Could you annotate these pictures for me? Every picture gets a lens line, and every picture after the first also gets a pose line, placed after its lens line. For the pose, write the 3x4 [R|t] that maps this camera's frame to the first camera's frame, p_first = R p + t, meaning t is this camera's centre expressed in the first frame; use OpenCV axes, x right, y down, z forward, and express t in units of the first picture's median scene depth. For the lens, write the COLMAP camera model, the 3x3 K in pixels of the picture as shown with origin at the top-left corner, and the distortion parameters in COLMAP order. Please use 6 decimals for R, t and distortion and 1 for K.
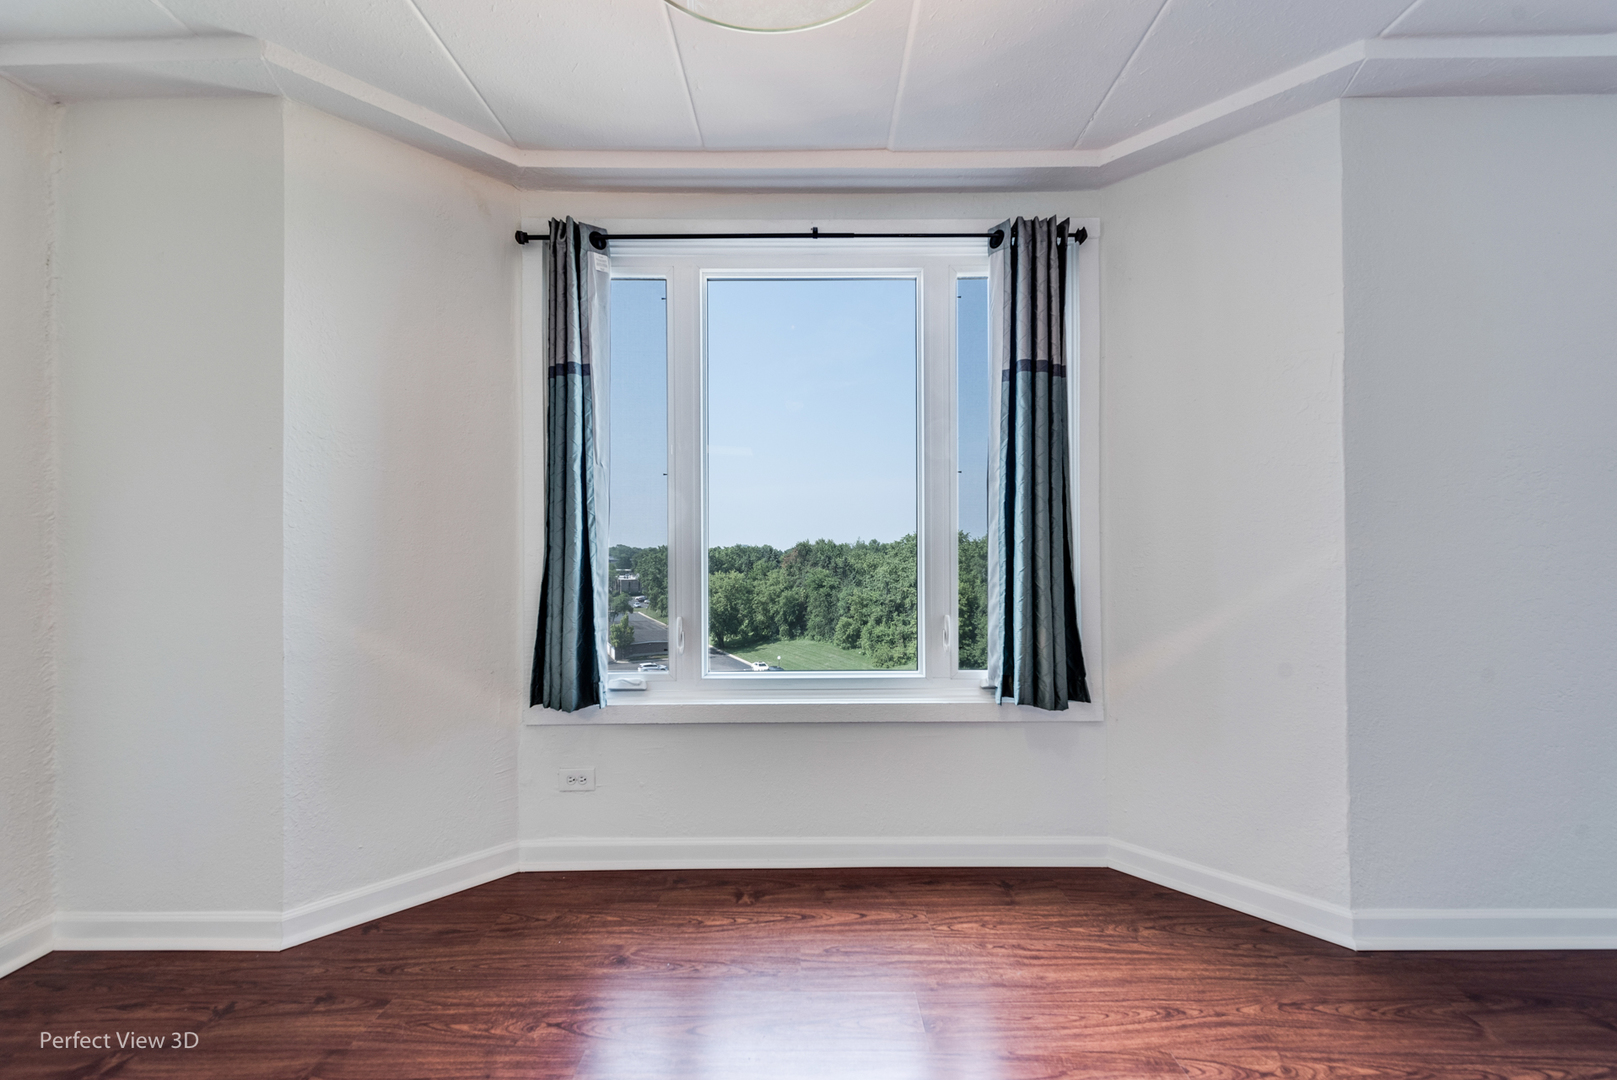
lens RADIAL K [[657.4, 0, 805.9], [0, 657.4, 547.5], [0, 0, 1]] dist [0.003522, 0.000209]
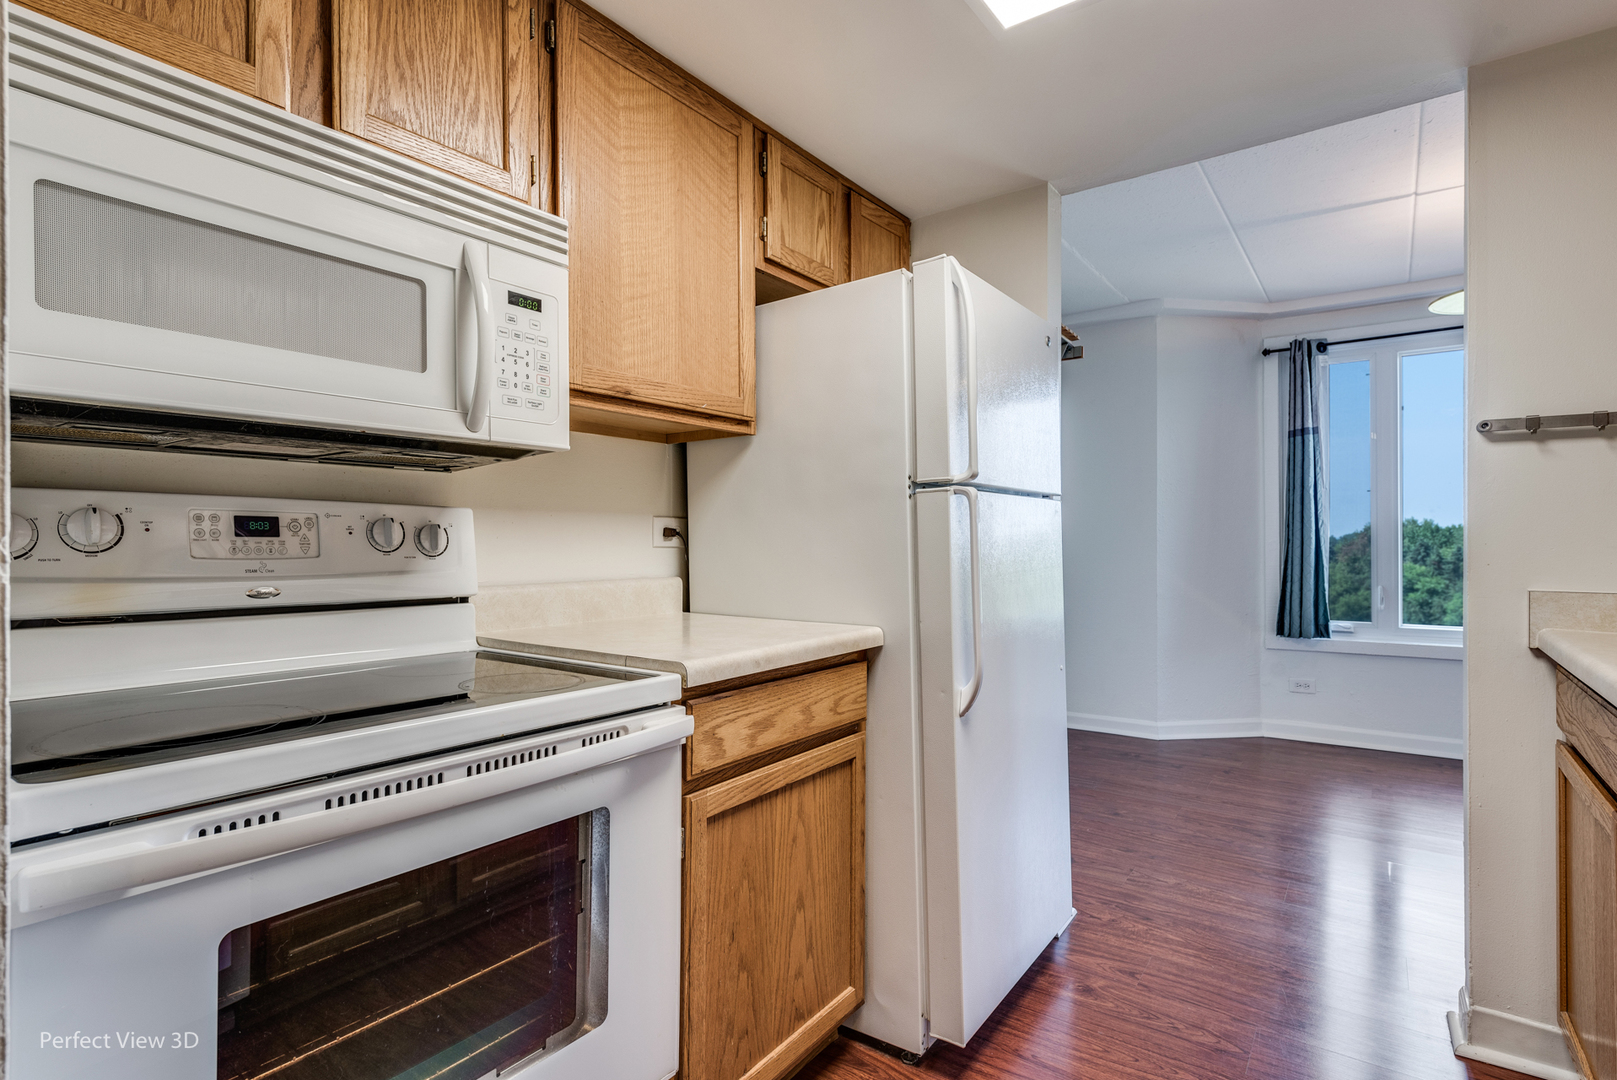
lens RADIAL K [[809.7, 0, 805.0], [0, 809.7, 542.3], [0, 0, 1]] dist [0.000819, 0.000114]
pose [[0.816160, 0.002291, -0.577821, -0.208364], [0.004275, 0.999941, 0.010003, -0.020653], [0.577810, -0.010634, 0.816102, -1.363971]]
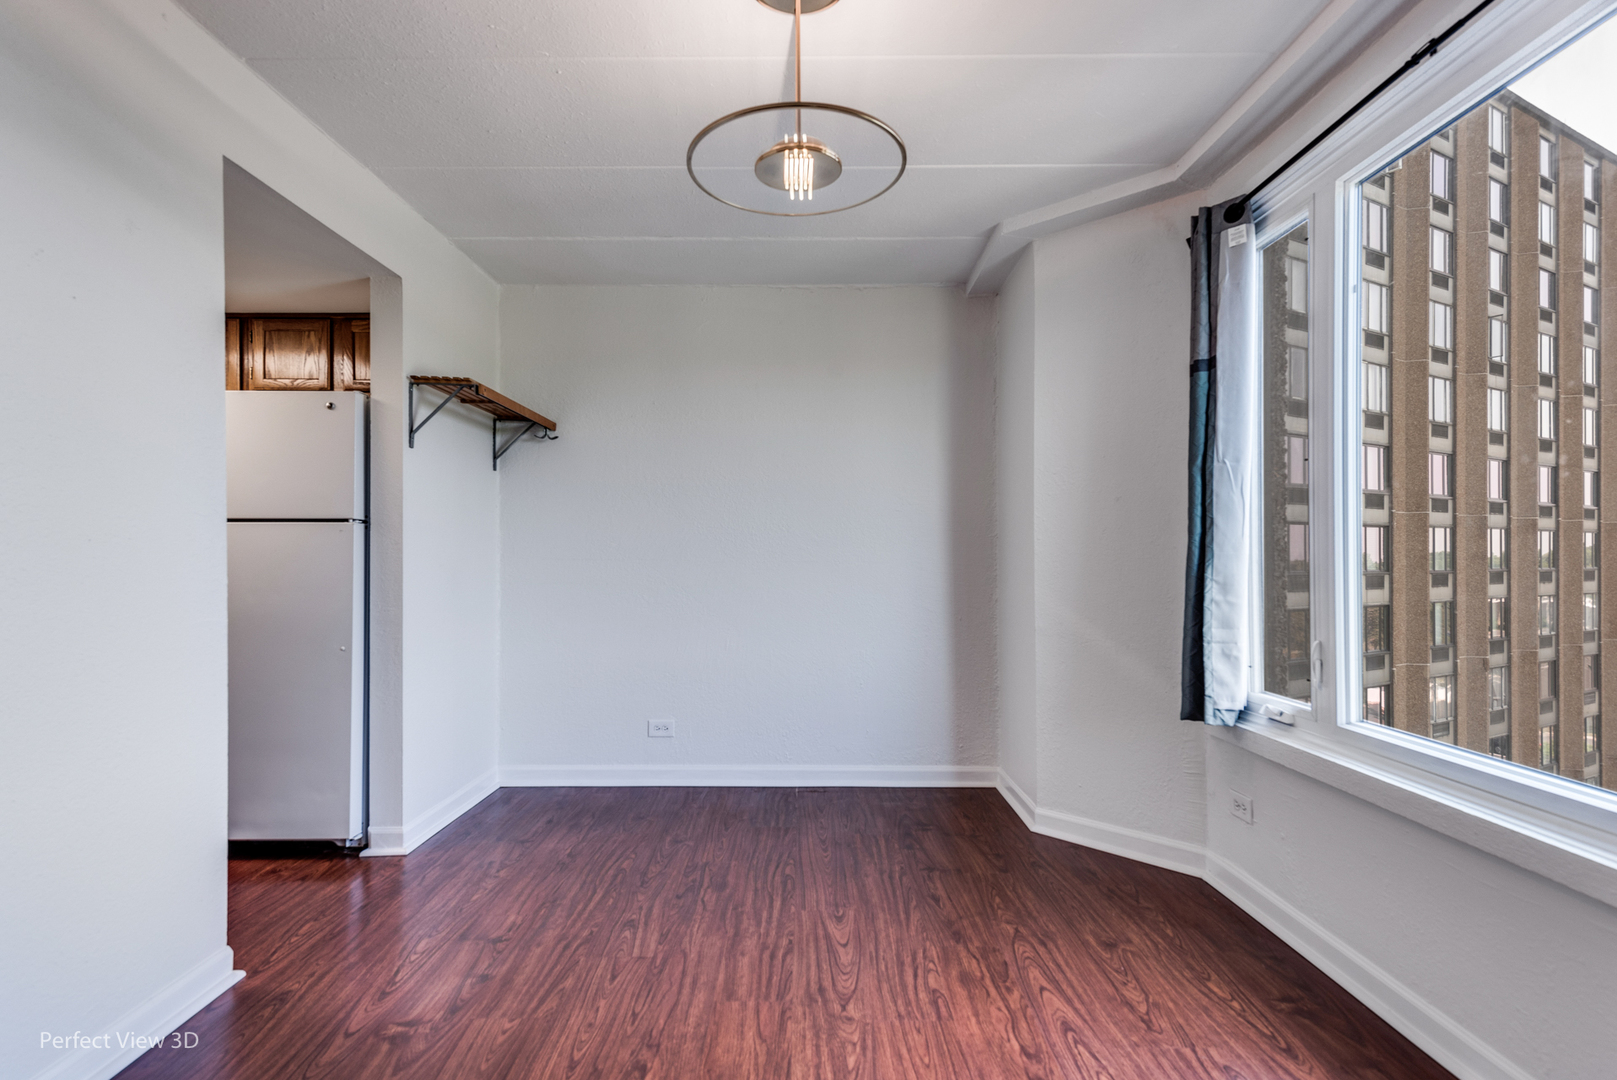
lens RADIAL K [[830.4, 0, 802.4], [0, 830.4, 554.7], [0, 0, 1]] dist [0.024416, -0.000202]
pose [[-0.006971, -0.003551, -0.999969, 0.864841], [0.009296, 0.999950, -0.003616, 0.002296], [0.999932, -0.009320, -0.006937, 0.423881]]
